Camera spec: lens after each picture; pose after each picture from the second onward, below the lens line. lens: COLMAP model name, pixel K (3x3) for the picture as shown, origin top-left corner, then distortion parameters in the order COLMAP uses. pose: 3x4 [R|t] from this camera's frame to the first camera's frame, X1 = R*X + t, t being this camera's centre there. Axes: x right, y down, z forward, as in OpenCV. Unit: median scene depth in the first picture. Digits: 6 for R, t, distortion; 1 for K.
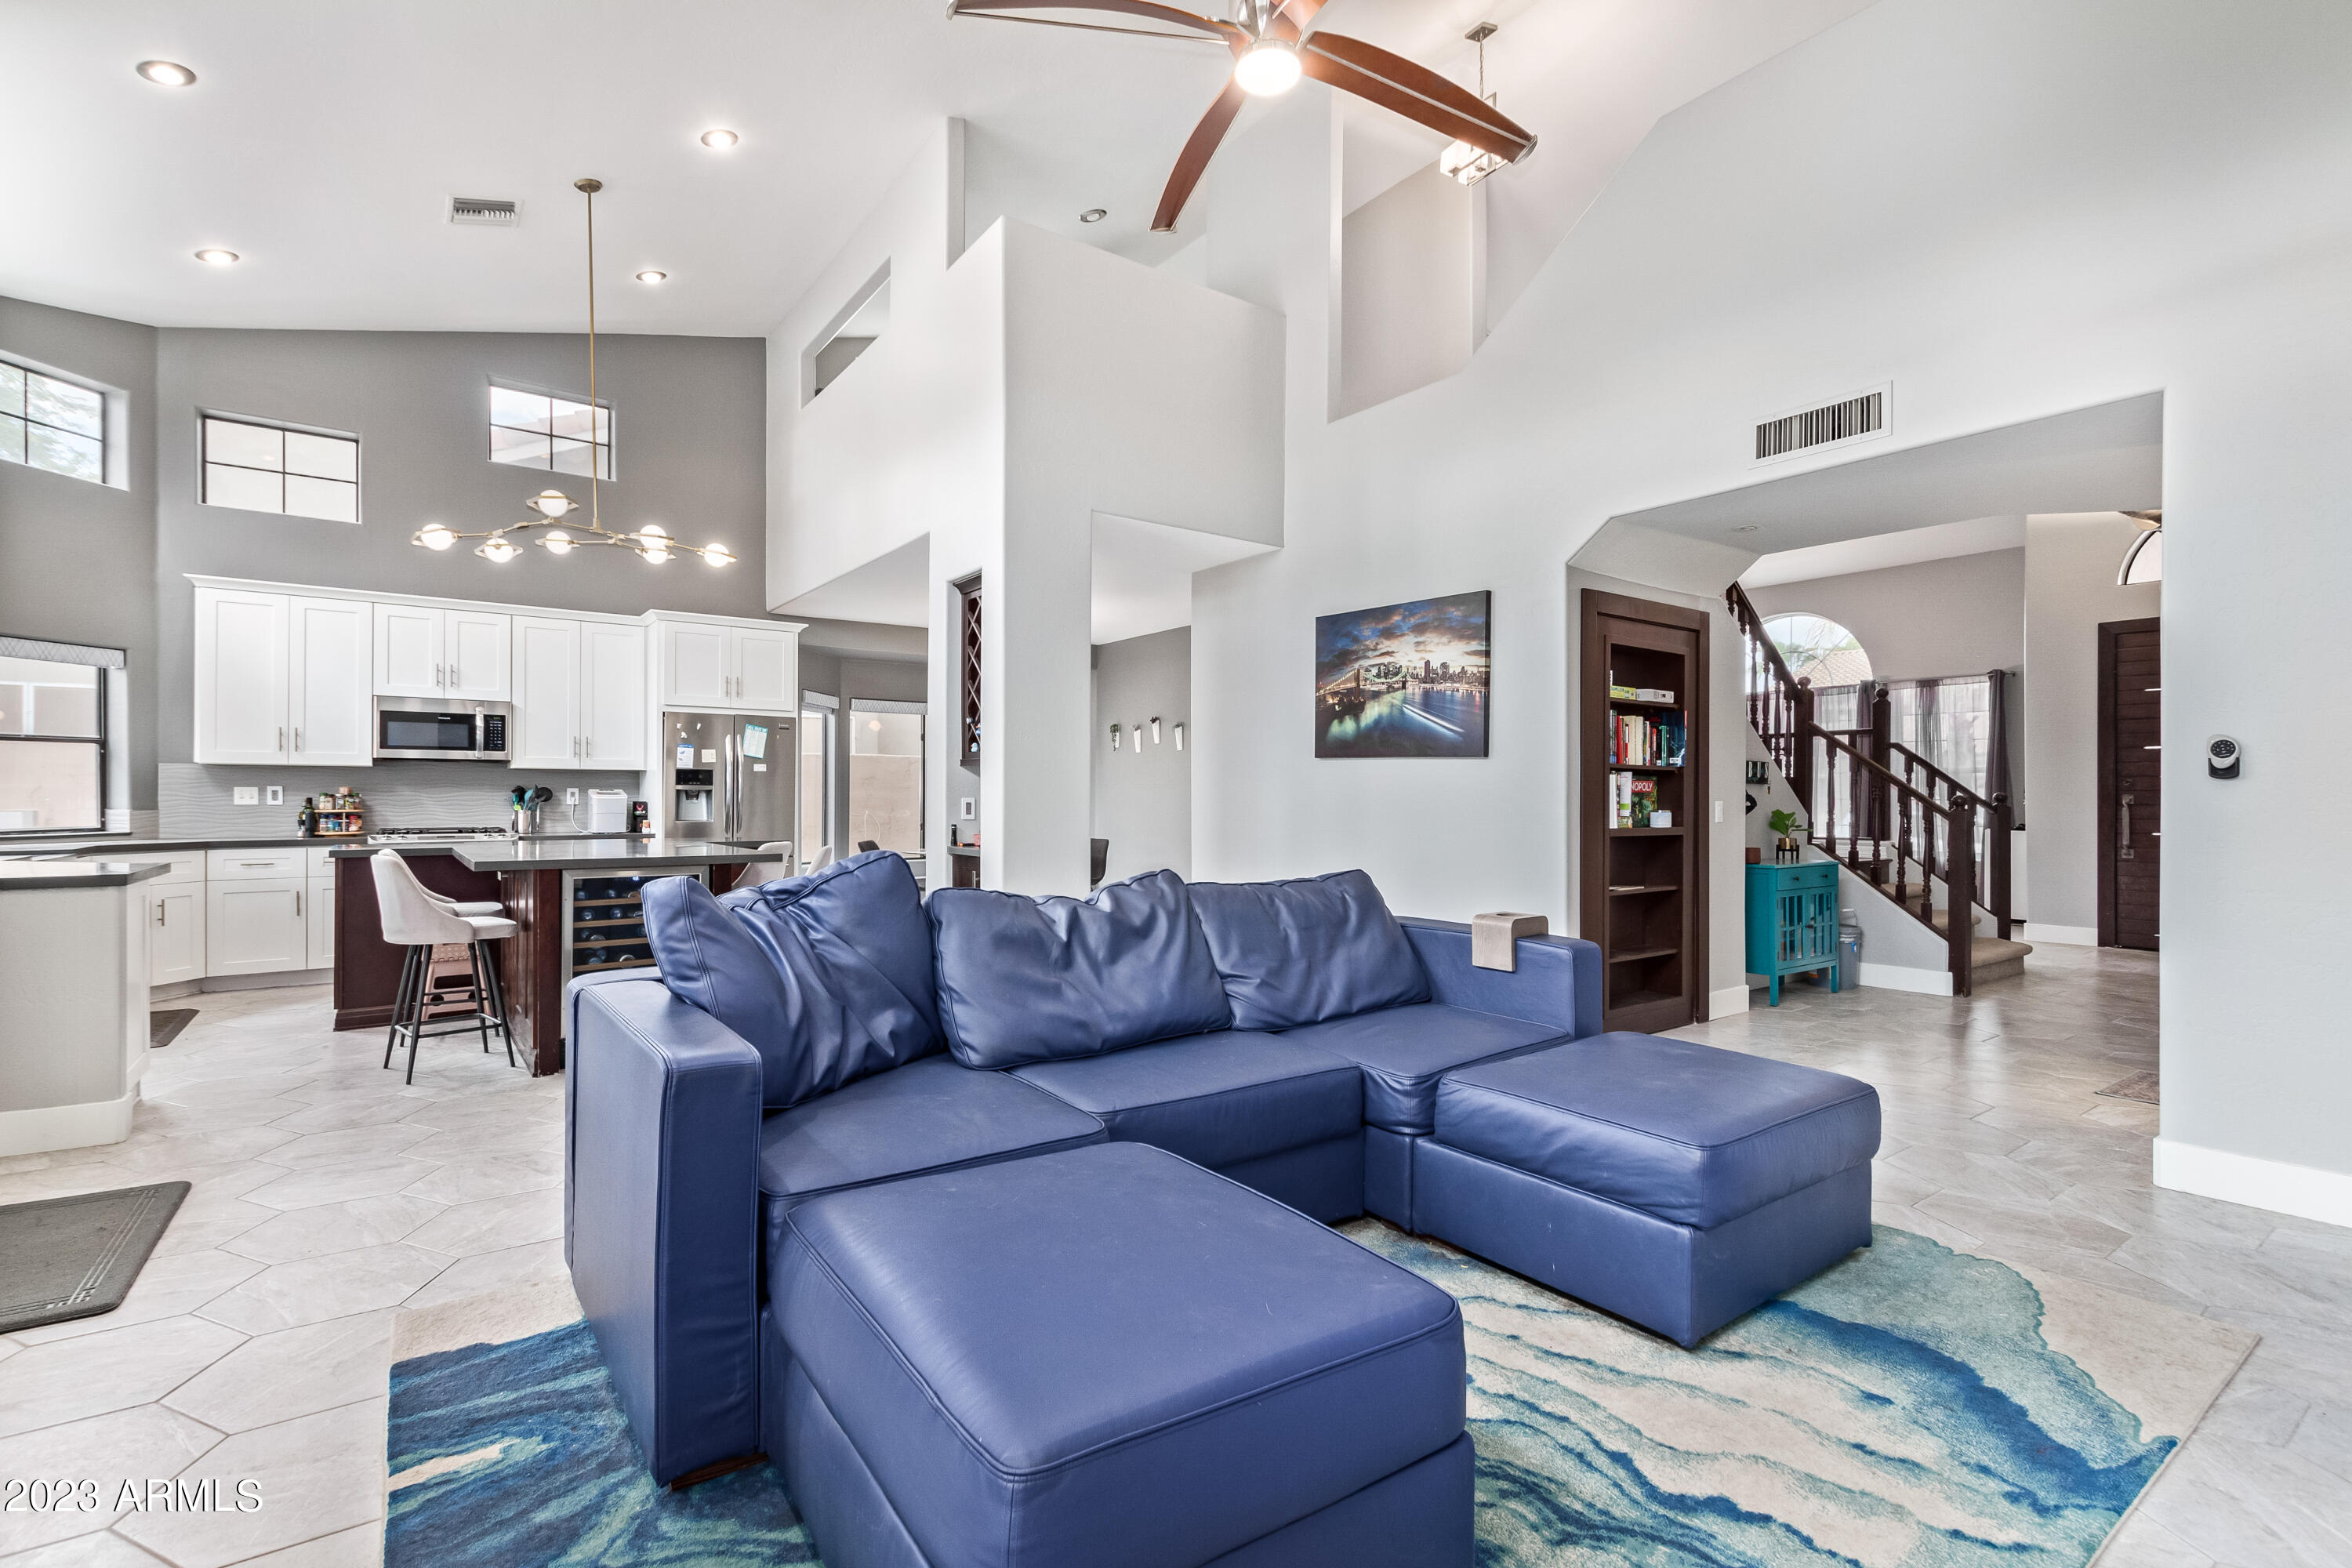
lens RADIAL K [[1084.5, 0, 1184.7], [0, 1084.5, 795.9], [0, 0, 1]] dist [0.002927, -0.000066]
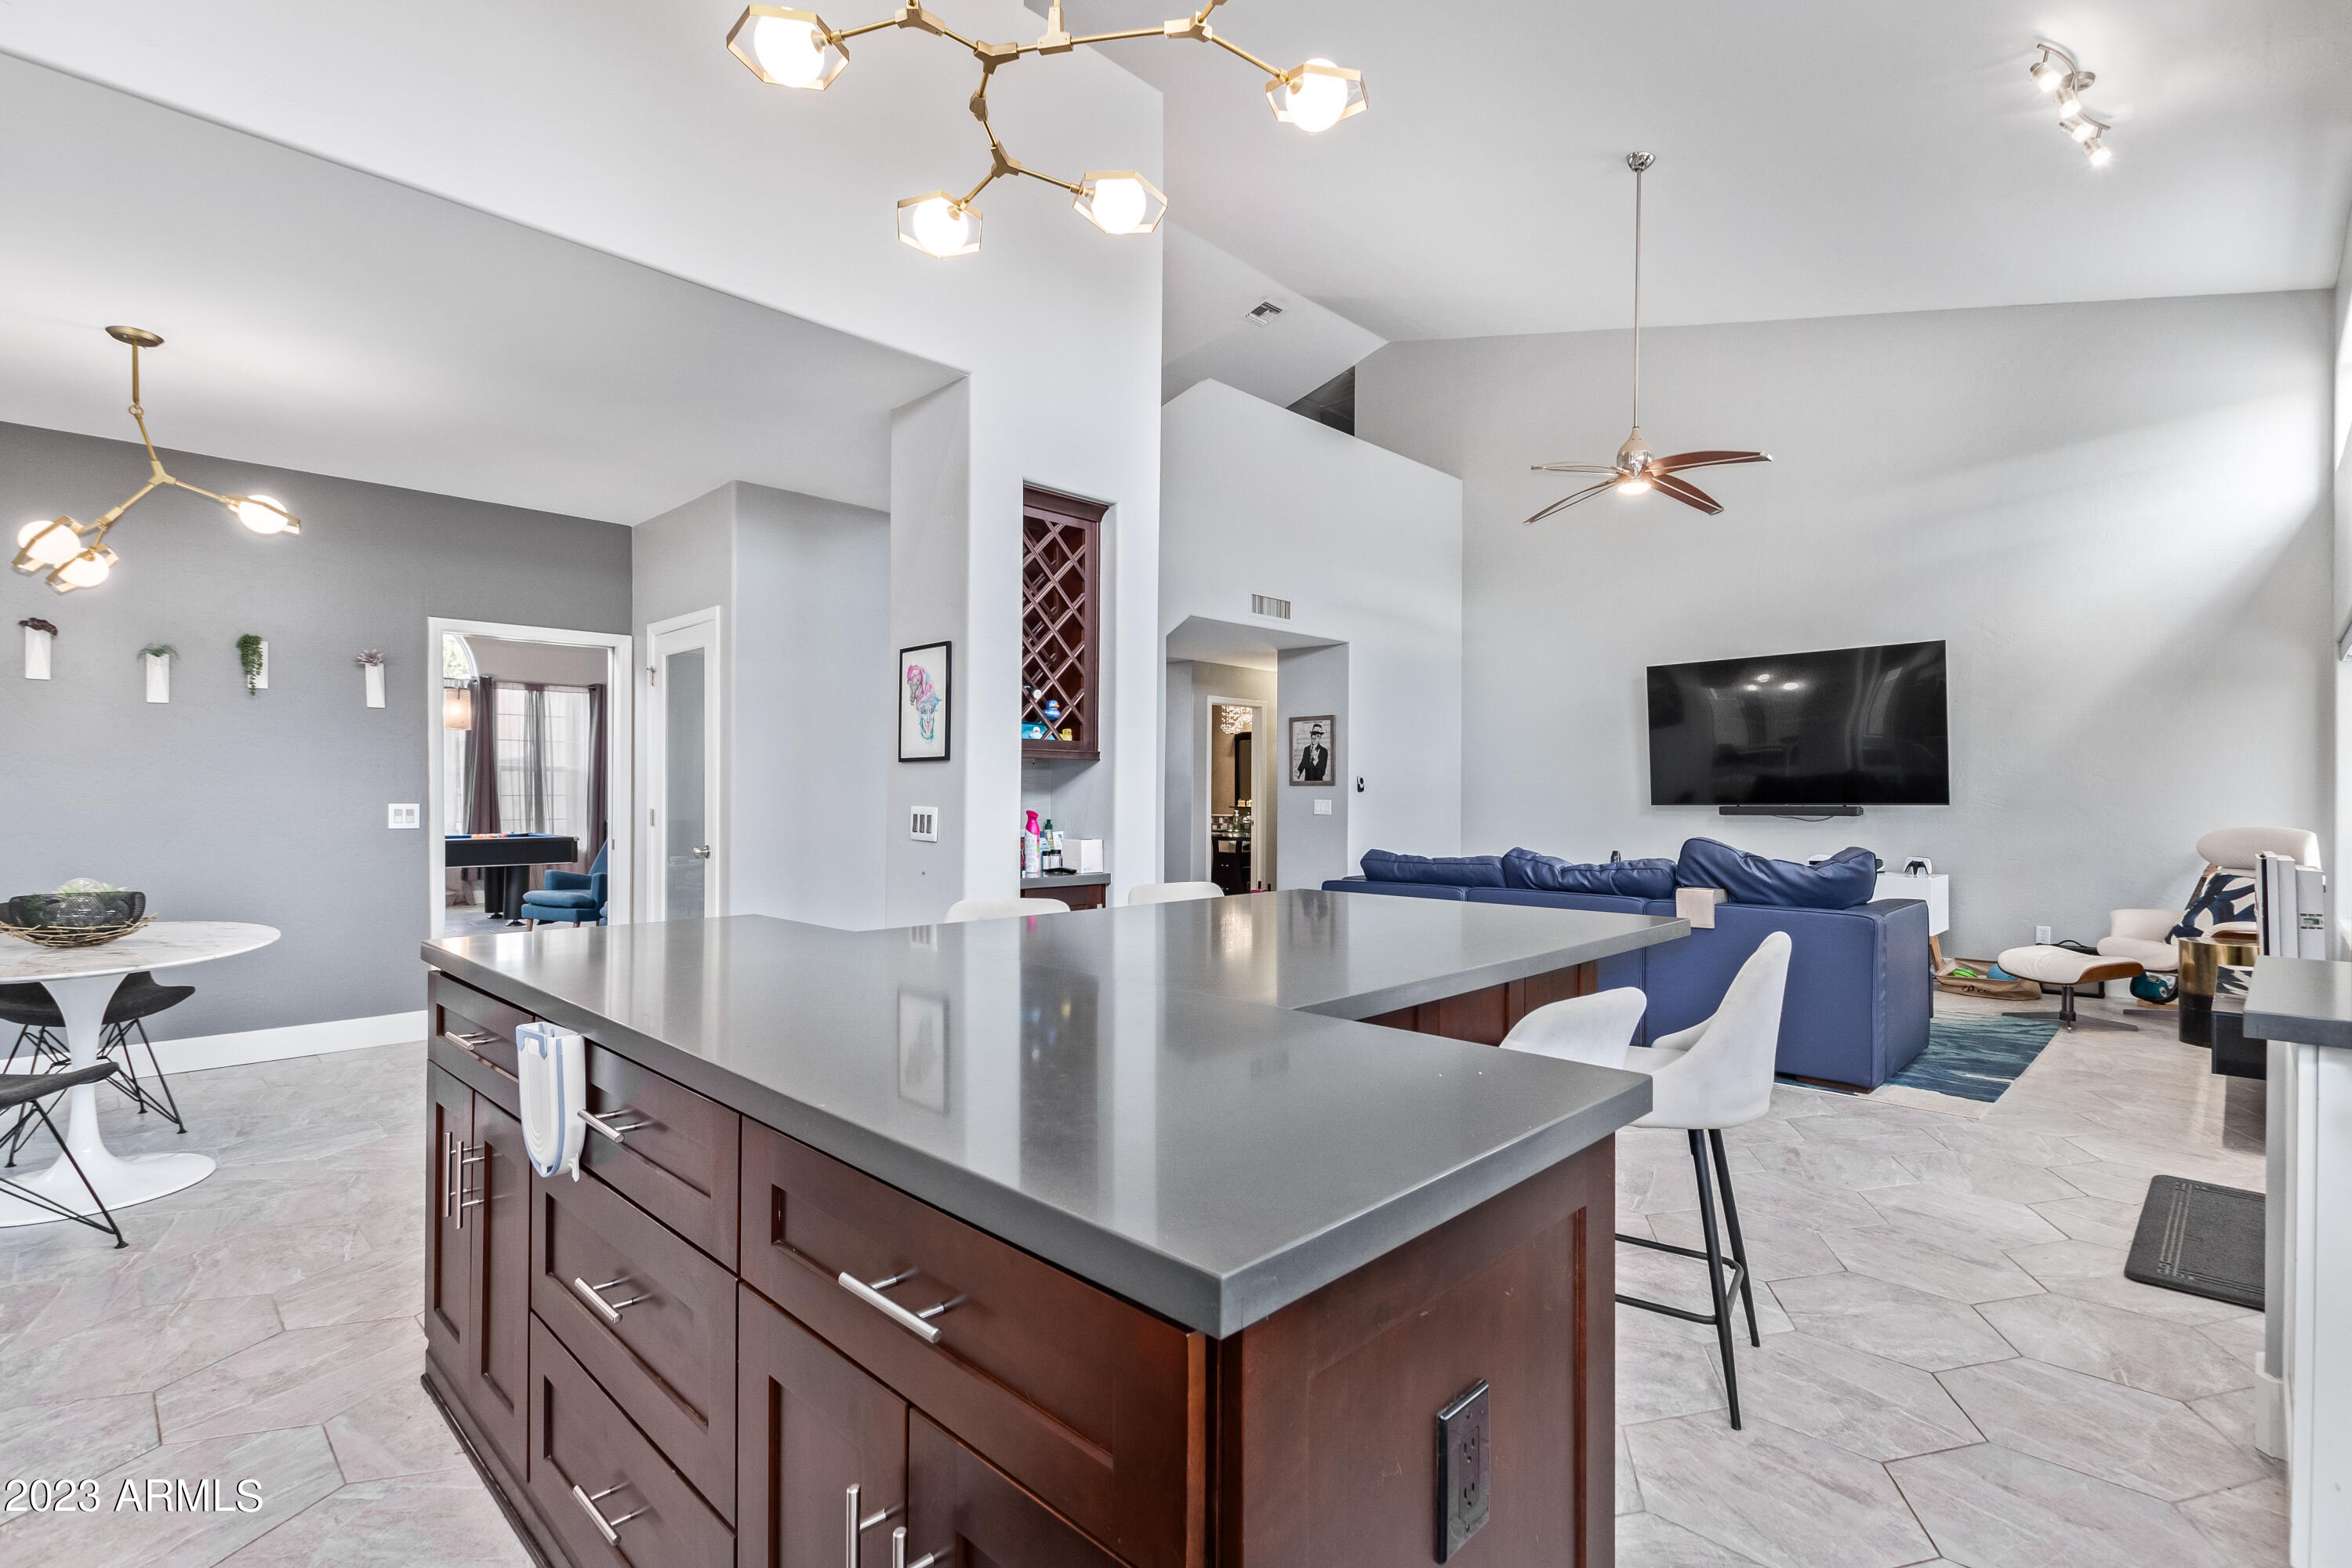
lens RADIAL K [[1096.2, 0, 1165.1], [0, 1096.2, 794.6], [0, 0, 1]] dist [-0.002316, 0.000376]
pose [[-0.155391, -0.003078, 0.987848, -0.975021], [-0.005120, 0.999984, 0.002310, -0.007828], [-0.987840, -0.004699, -0.155405, 1.112013]]
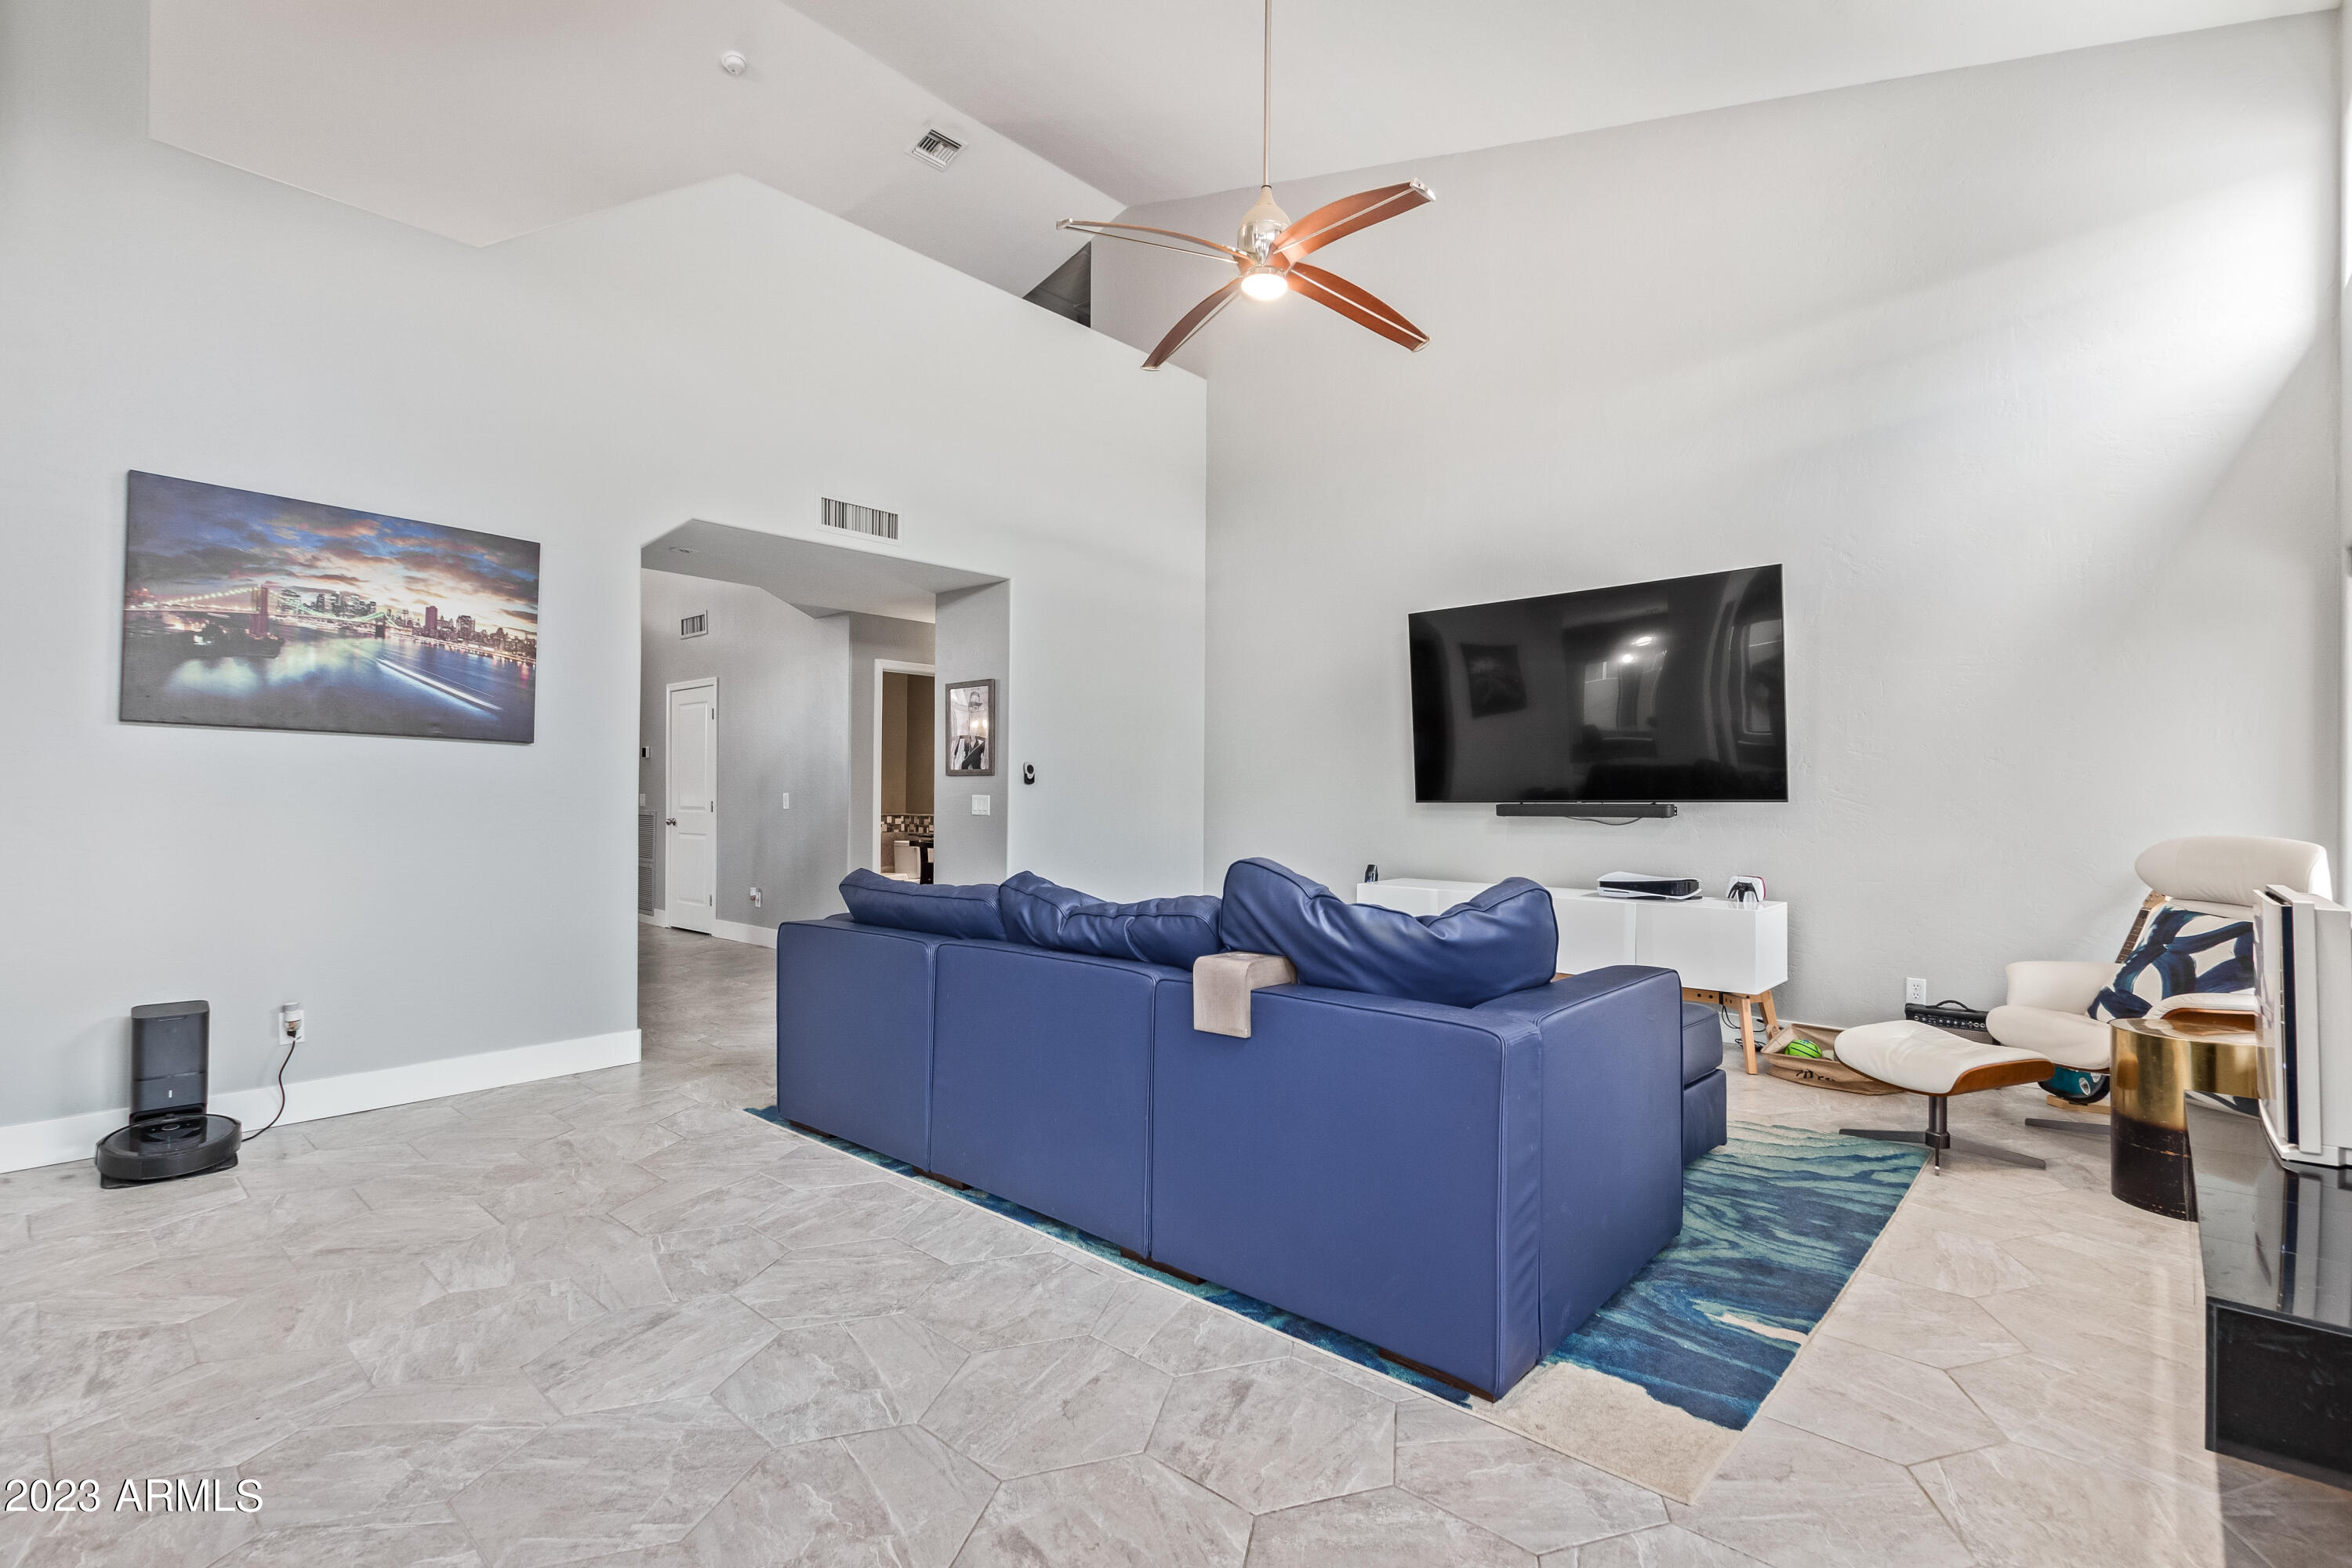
lens RADIAL K [[1084.5, 0, 1184.7], [0, 1084.5, 795.9], [0, 0, 1]] dist [0.002927, -0.000066]
pose [[-0.202803, -0.004174, 0.979211, -0.610464], [-0.006084, 0.999977, 0.003003, -0.001761], [-0.979201, -0.005348, -0.202823, 0.658382]]
